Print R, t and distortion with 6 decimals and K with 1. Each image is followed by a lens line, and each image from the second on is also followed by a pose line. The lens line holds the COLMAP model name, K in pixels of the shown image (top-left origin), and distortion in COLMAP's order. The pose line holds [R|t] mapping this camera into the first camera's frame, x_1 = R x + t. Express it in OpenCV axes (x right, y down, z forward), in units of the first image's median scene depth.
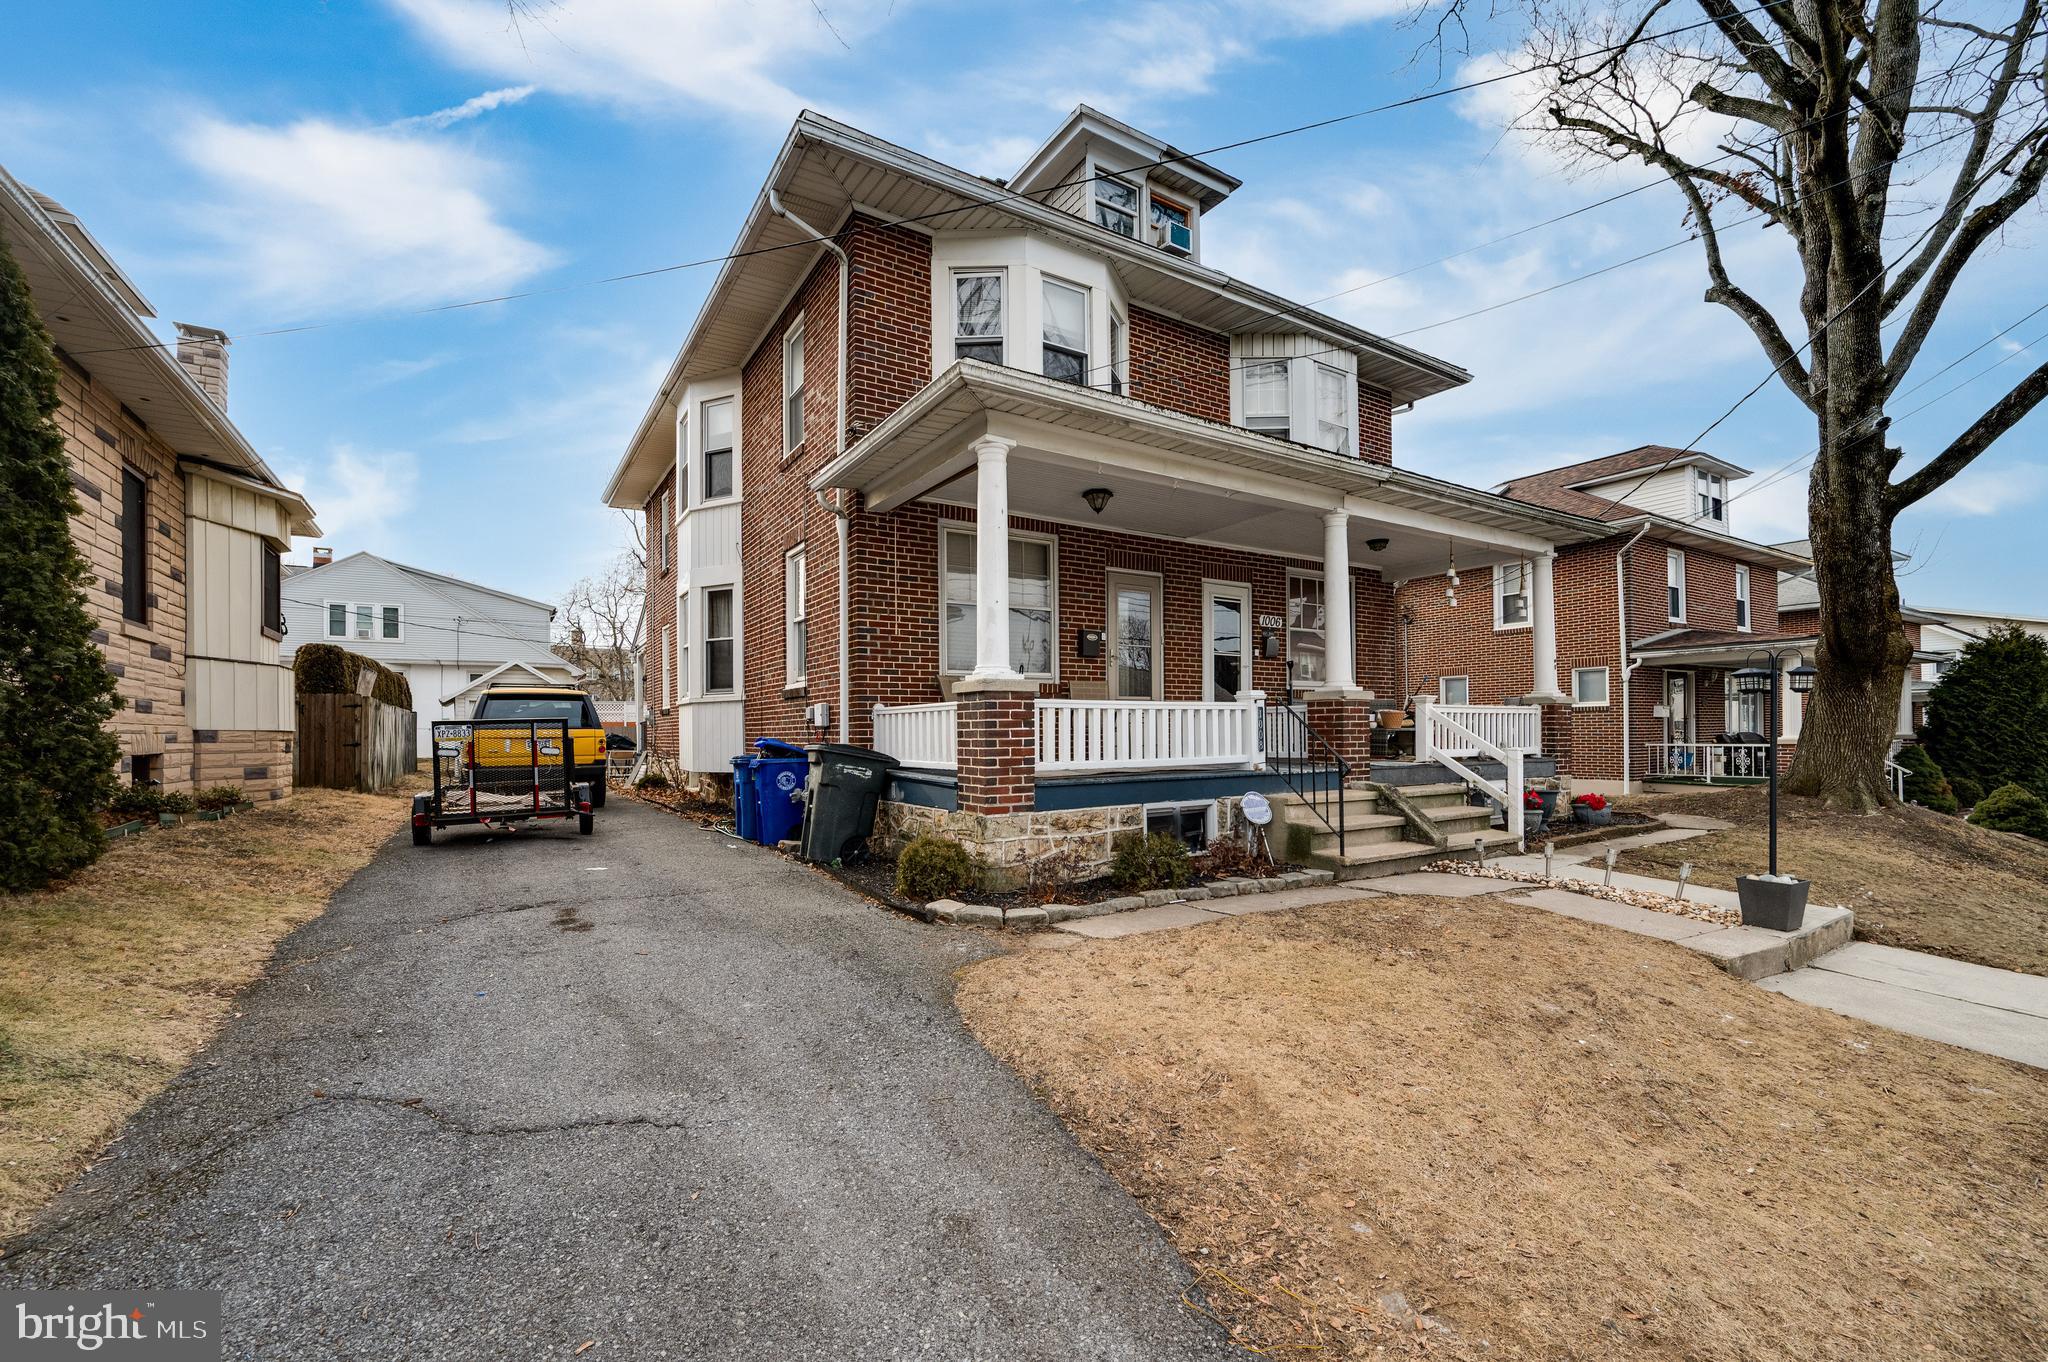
lens RADIAL K [[843.7, 0, 1060.7], [0, 843.7, 717.0], [0, 0, 1]] dist [-0.000505, 0.000090]
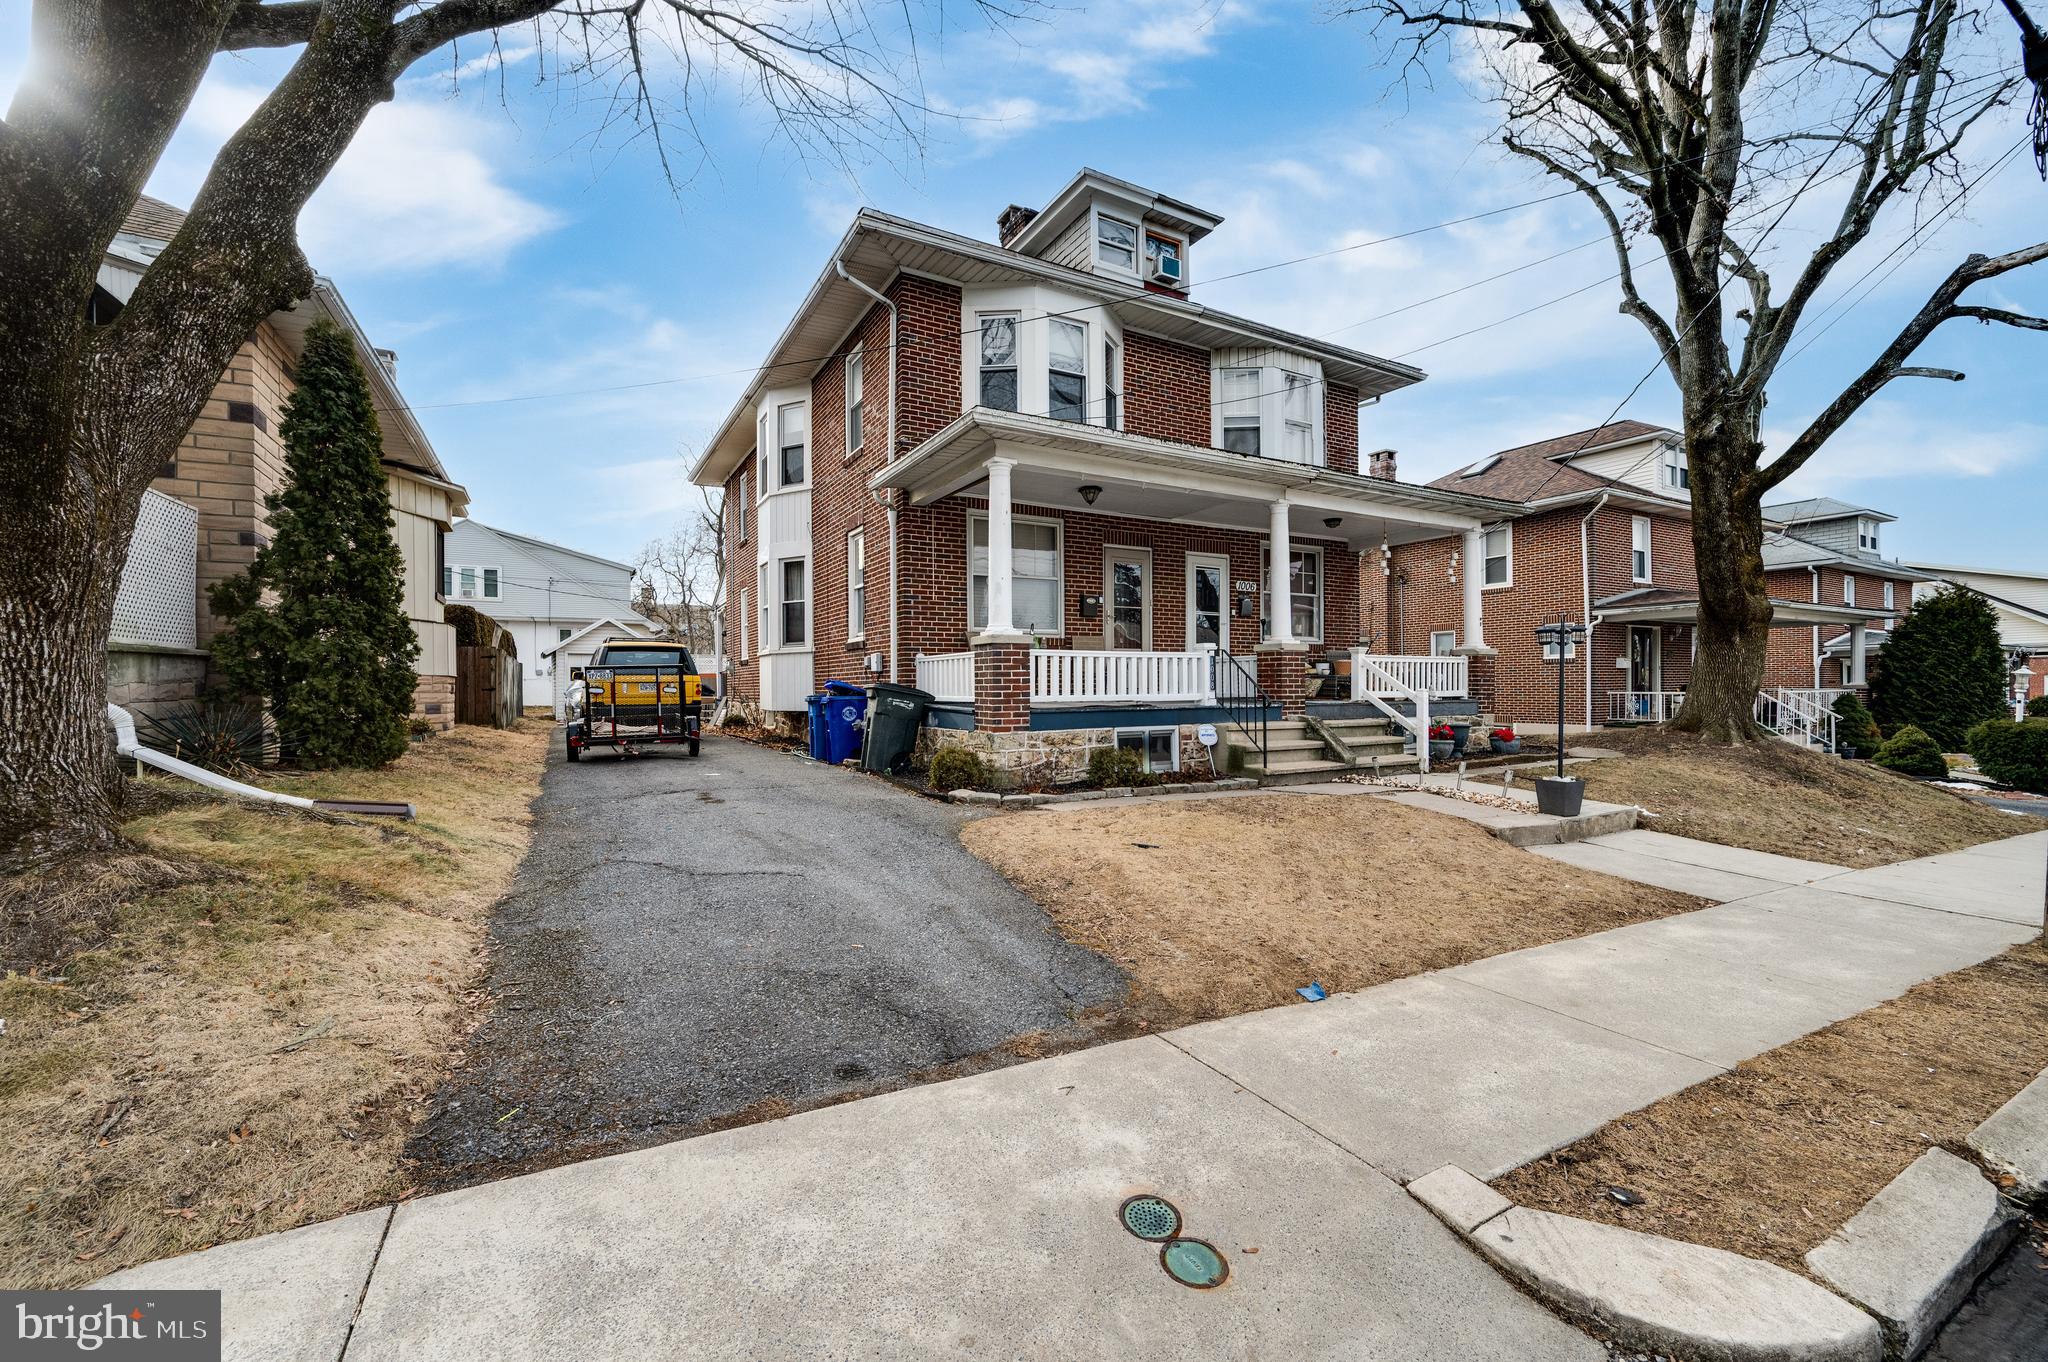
lens RADIAL K [[819.5, 0, 1073.4], [0, 819.5, 678.4], [0, 0, 1]] dist [-0.000736, -0.000128]
pose [[0.999172, 0.001902, -0.040648, 0.062118], [-0.001522, 0.999955, 0.009383, 0.009082], [0.040664, -0.009314, 0.999129, -0.218338]]
